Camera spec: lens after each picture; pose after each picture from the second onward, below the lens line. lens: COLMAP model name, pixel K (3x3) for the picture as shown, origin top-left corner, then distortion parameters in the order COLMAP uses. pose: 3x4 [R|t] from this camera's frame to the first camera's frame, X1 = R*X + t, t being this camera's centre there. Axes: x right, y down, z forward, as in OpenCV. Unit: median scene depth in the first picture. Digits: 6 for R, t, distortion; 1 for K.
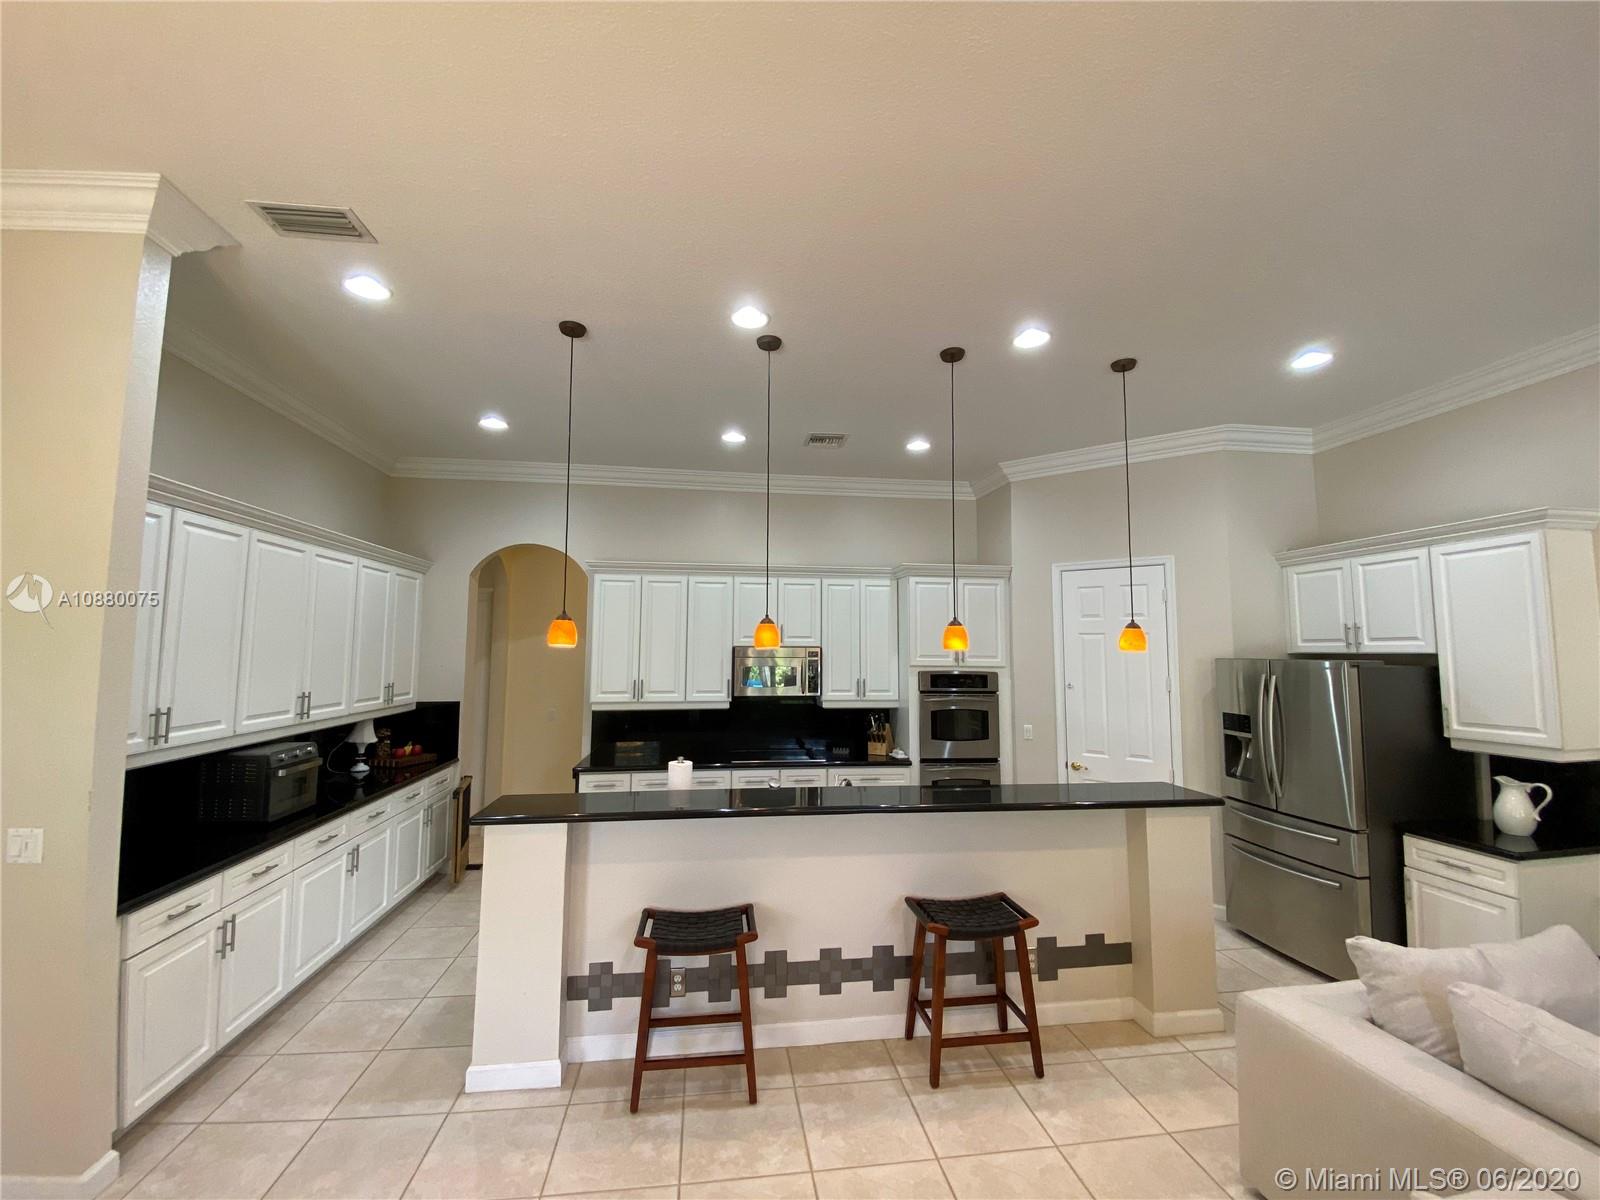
lens RADIAL K [[638.9, 0, 800.0], [0, 638.9, 600.0], [0, 0, 1]] dist [0.049291, -0.034894]
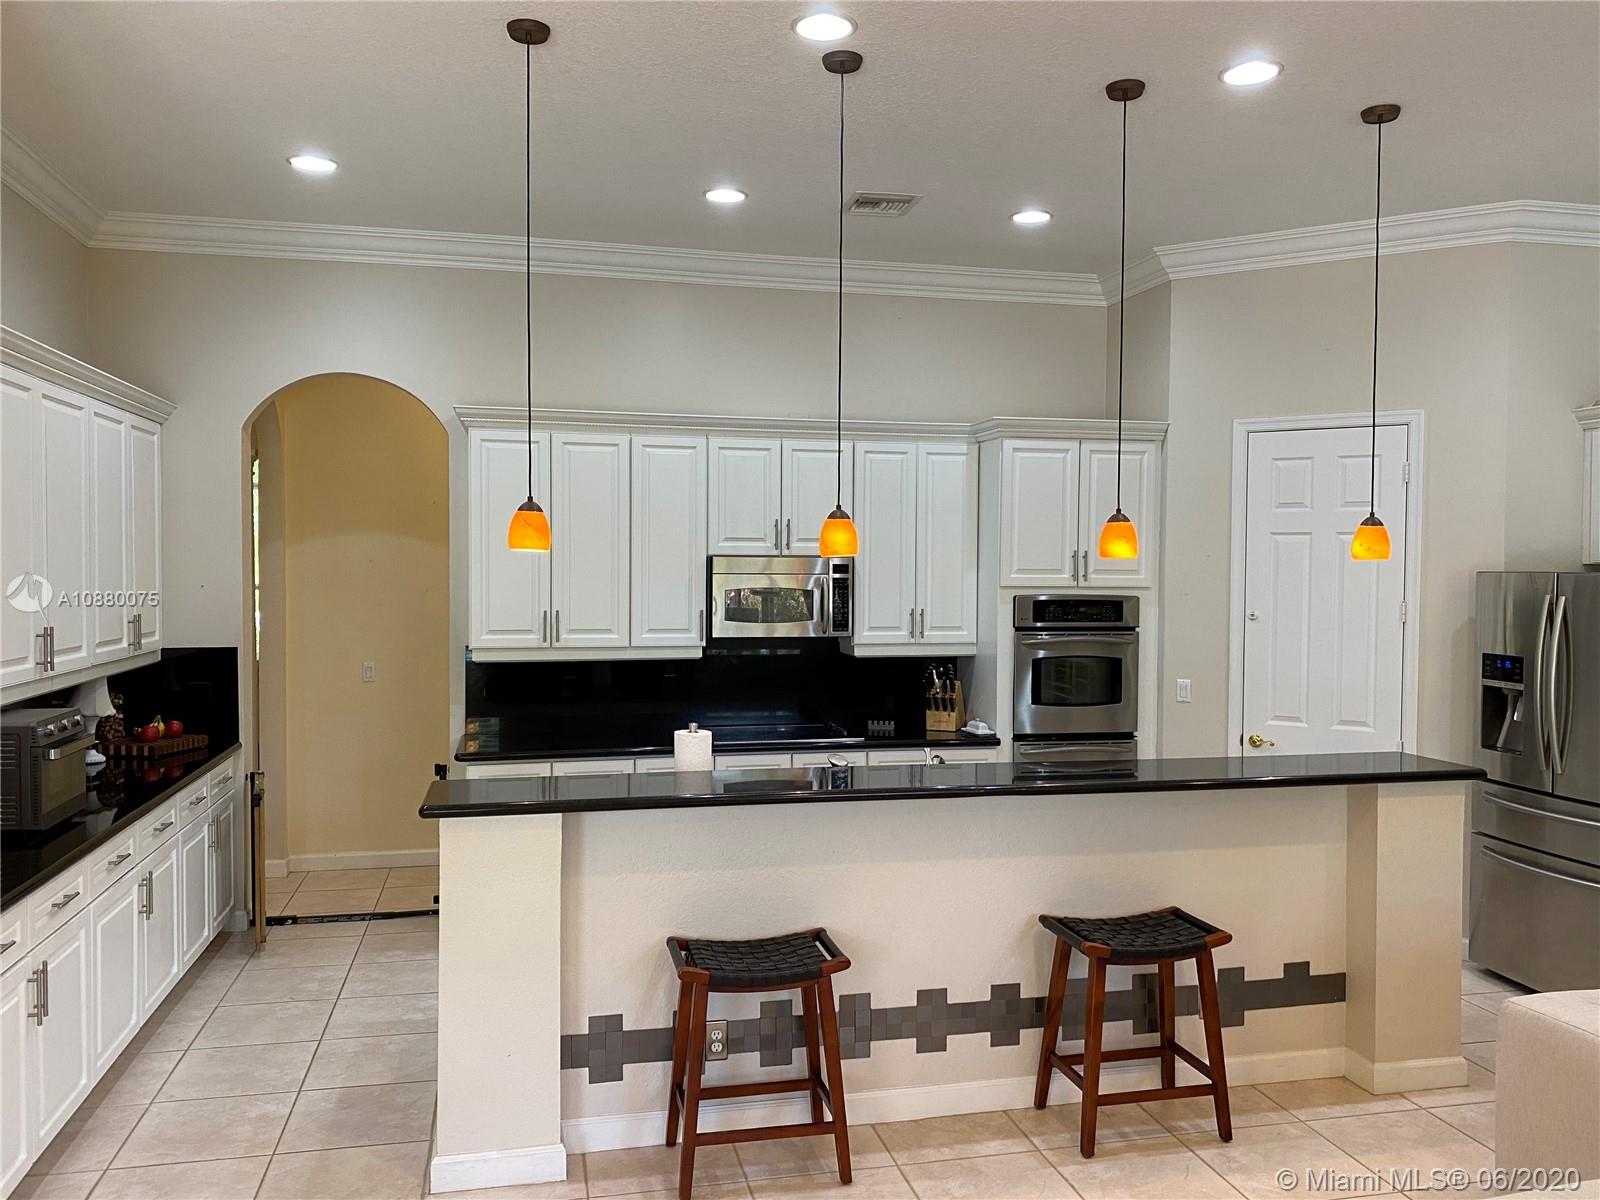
lens RADIAL K [[1230.7, 0, 800.0], [0, 1230.7, 600.0], [0, 0, 1]] dist [0.045963, -0.027698]
pose [[0.995683, -0.002540, 0.092788, -0.199681], [-0.007378, 0.994297, 0.106395, -0.012579], [-0.092529, -0.106621, 0.989985, -0.232156]]
